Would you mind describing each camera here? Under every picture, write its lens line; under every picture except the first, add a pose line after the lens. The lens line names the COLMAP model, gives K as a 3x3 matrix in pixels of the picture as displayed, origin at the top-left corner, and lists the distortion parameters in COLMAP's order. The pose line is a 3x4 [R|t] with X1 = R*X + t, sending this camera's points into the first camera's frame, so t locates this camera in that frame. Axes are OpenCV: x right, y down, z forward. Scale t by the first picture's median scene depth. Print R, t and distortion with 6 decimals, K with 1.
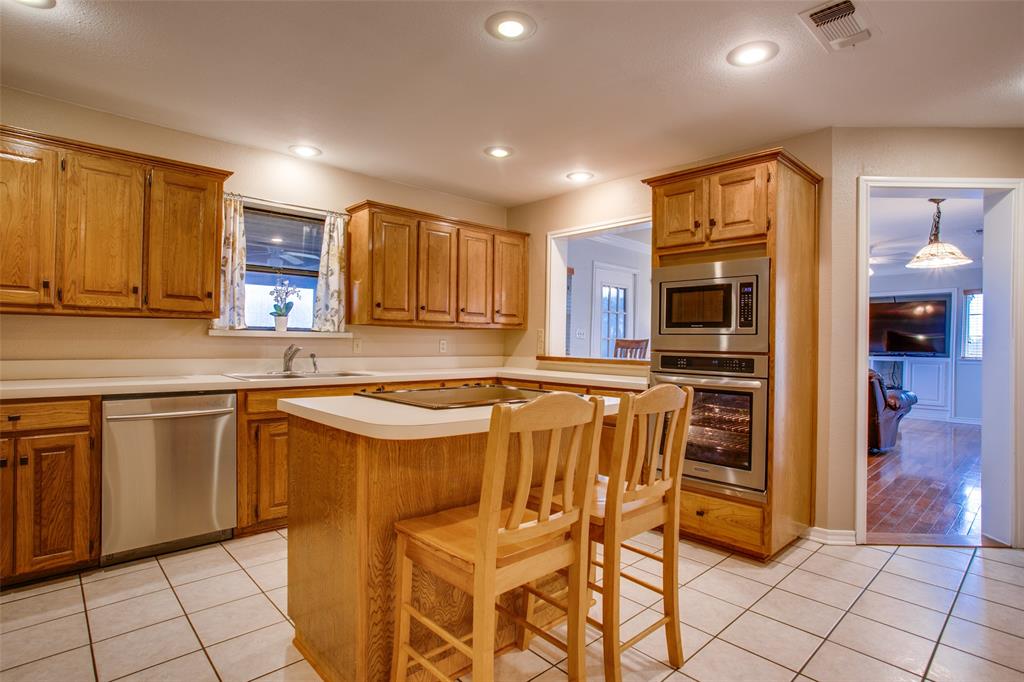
lens RADIAL K [[516.7, 0, 519.3], [0, 516.7, 345.5], [0, 0, 1]] dist [-0.005317, -0.001025]
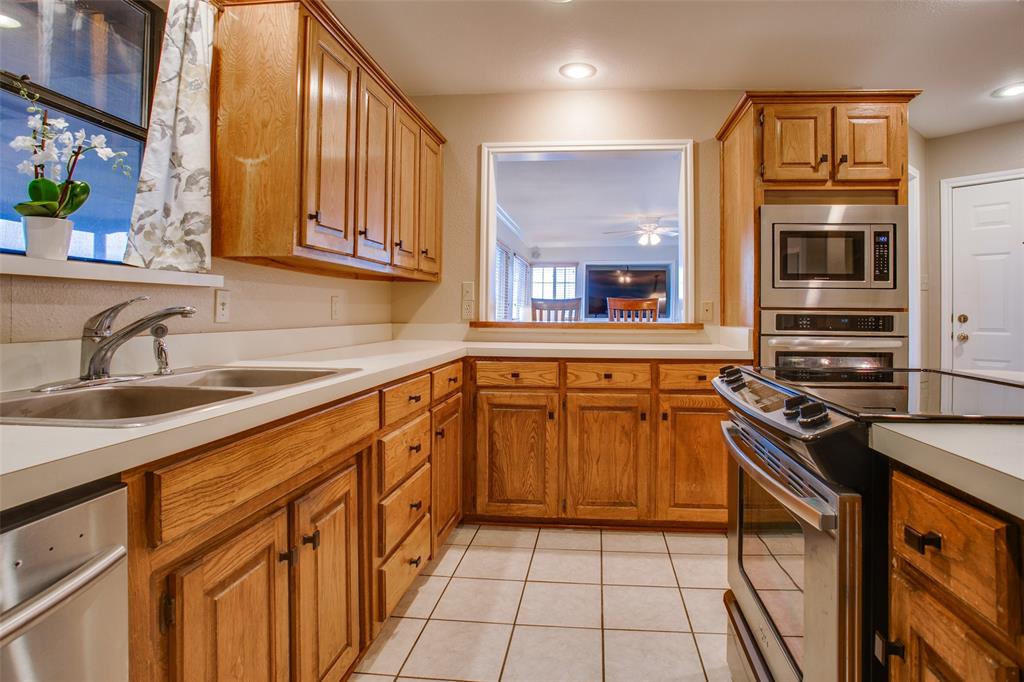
lens RADIAL K [[516.7, 0, 536.3], [0, 516.7, 307.9], [0, 0, 1]] dist [-0.005317, -0.001025]
pose [[0.750911, -0.004742, 0.660386, -0.545001], [0.008150, 0.999965, -0.002087, 0.007870], [-0.660353, 0.006949, 0.750923, 0.651380]]
